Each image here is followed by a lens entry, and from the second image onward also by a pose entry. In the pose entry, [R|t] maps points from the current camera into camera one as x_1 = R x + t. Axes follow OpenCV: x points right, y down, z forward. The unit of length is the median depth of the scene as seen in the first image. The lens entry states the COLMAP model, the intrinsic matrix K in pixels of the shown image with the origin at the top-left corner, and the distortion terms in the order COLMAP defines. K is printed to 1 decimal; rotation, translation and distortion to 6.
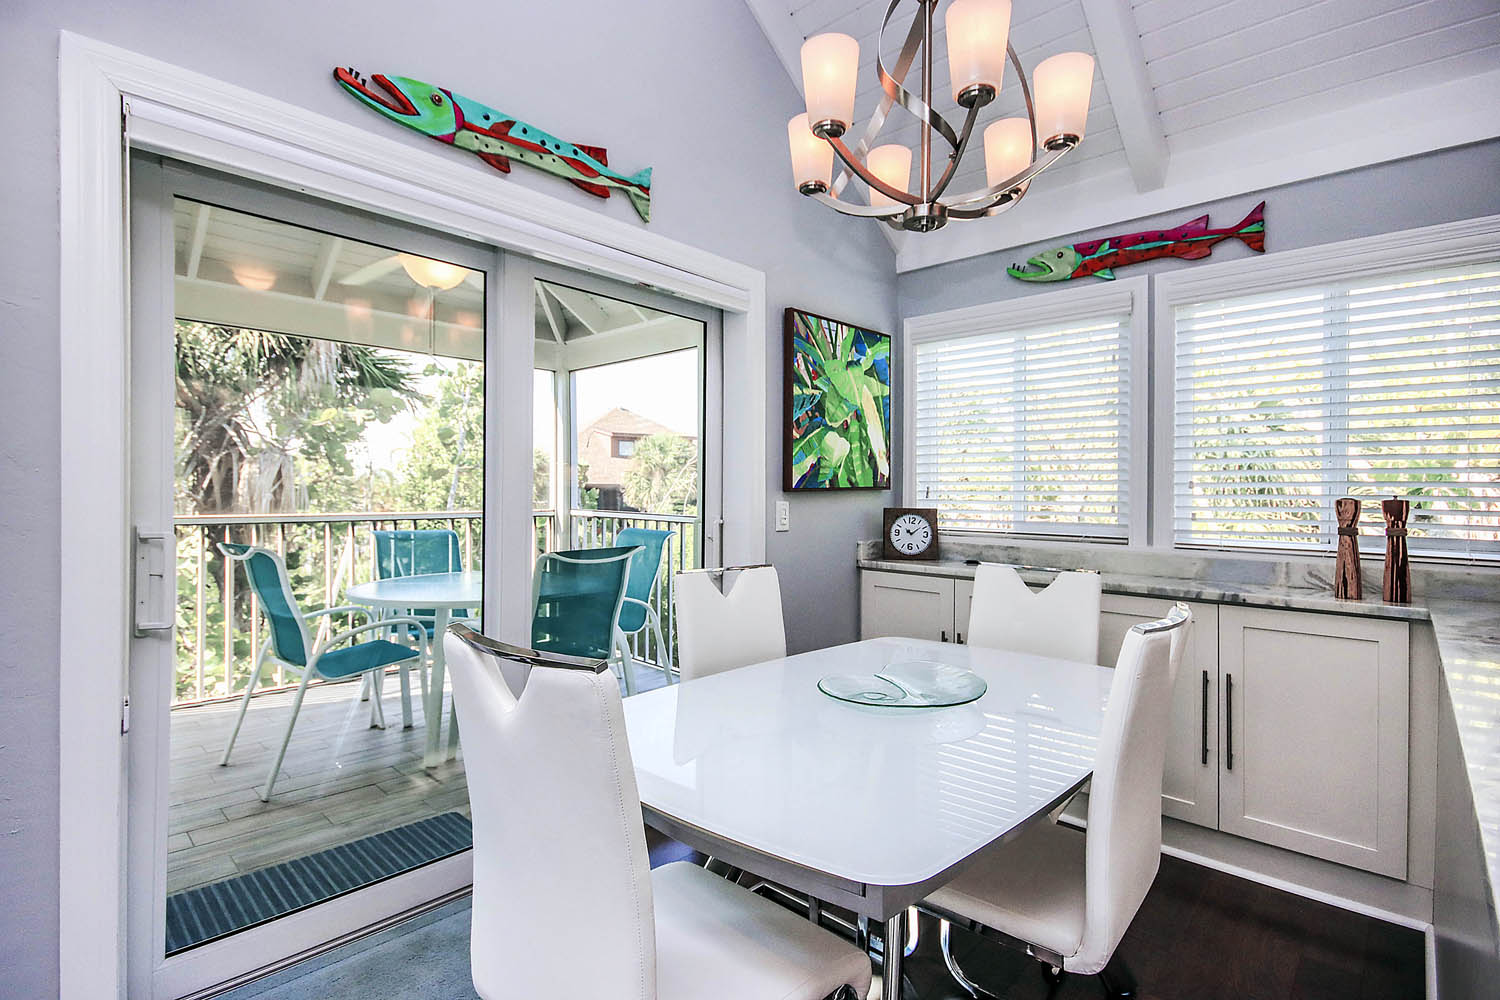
lens RADIAL K [[699.2, 0, 761.6], [0, 699.2, 496.6], [0, 0, 1]] dist [0.000899, -0.000069]
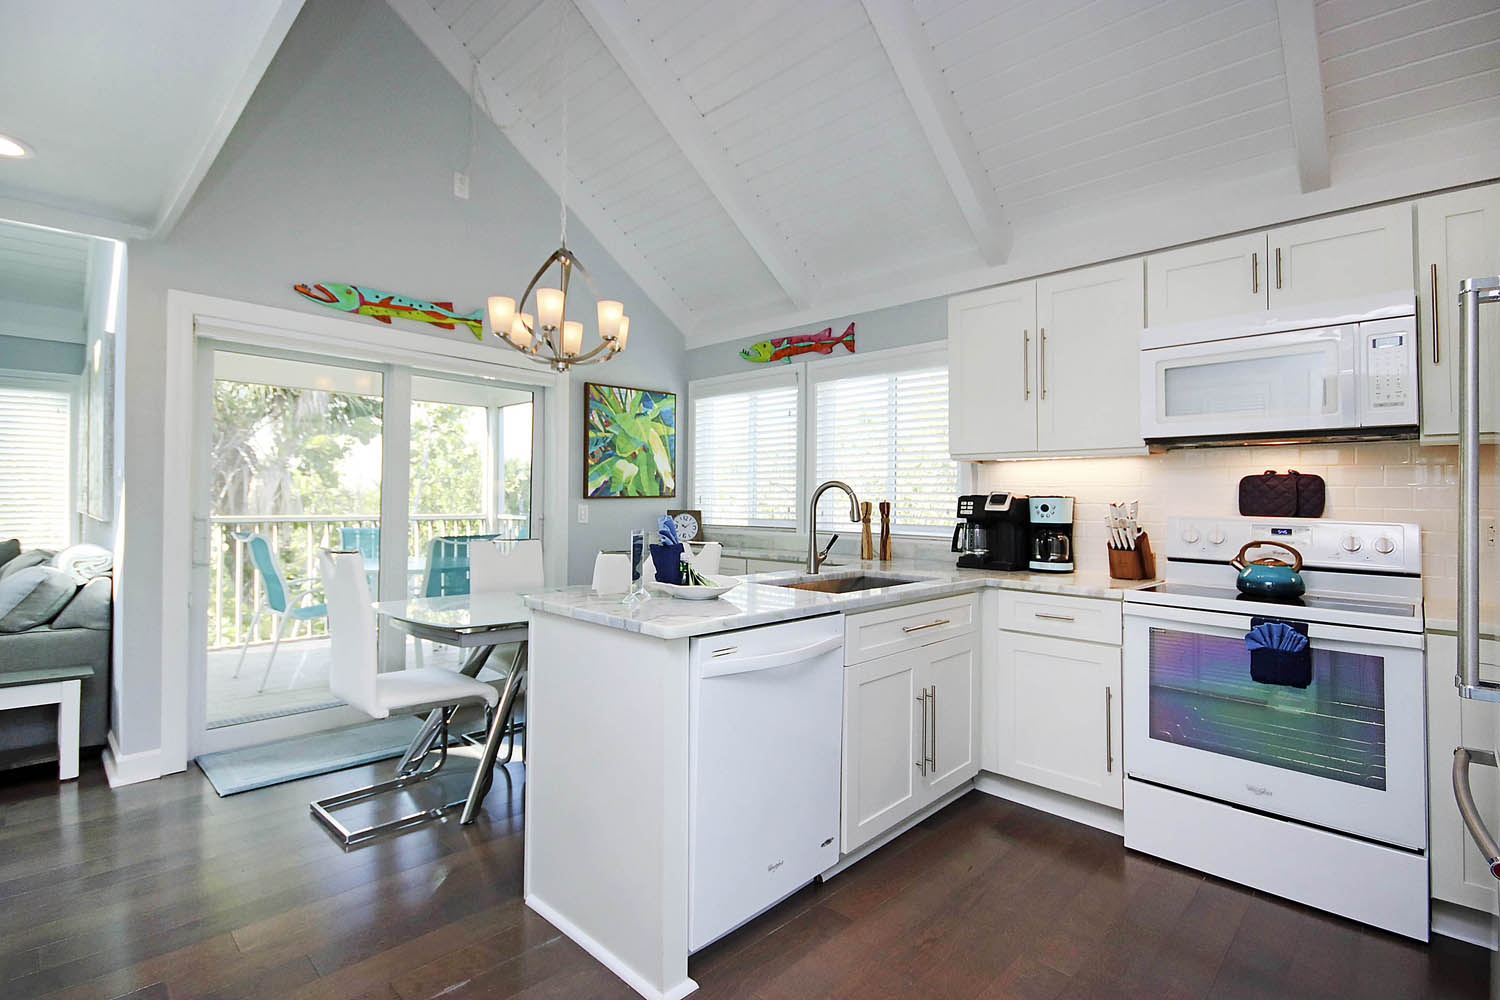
lens RADIAL K [[699.2, 0, 735.0], [0, 699.2, 492.1], [0, 0, 1]] dist [0.000899, -0.000069]
pose [[0.999333, -0.000998, -0.036514, 0.397506], [0.000196, 0.999759, -0.021953, 0.012234], [0.036527, 0.021931, 0.999092, -0.516866]]
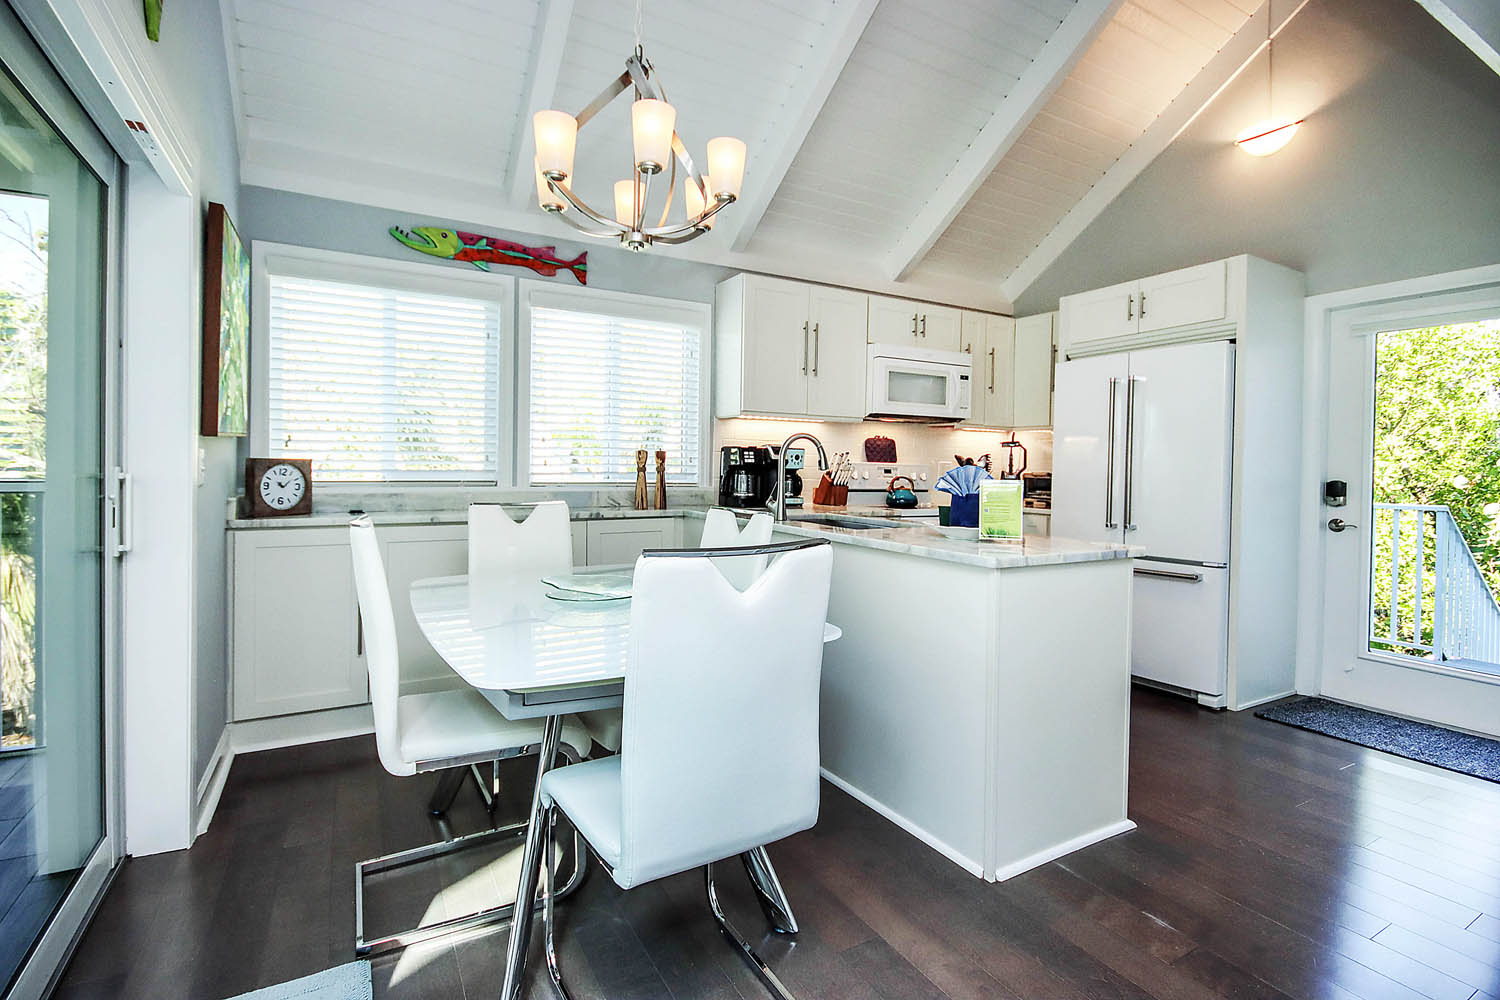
lens RADIAL K [[699.2, 0, 736.1], [0, 699.2, 465.4], [0, 0, 1]] dist [0.000899, -0.000069]
pose [[0.323085, -0.012155, 0.946292, -0.475966], [-0.006740, 0.999863, 0.015144, 0.008881], [-0.946346, -0.011271, 0.322958, 0.167106]]
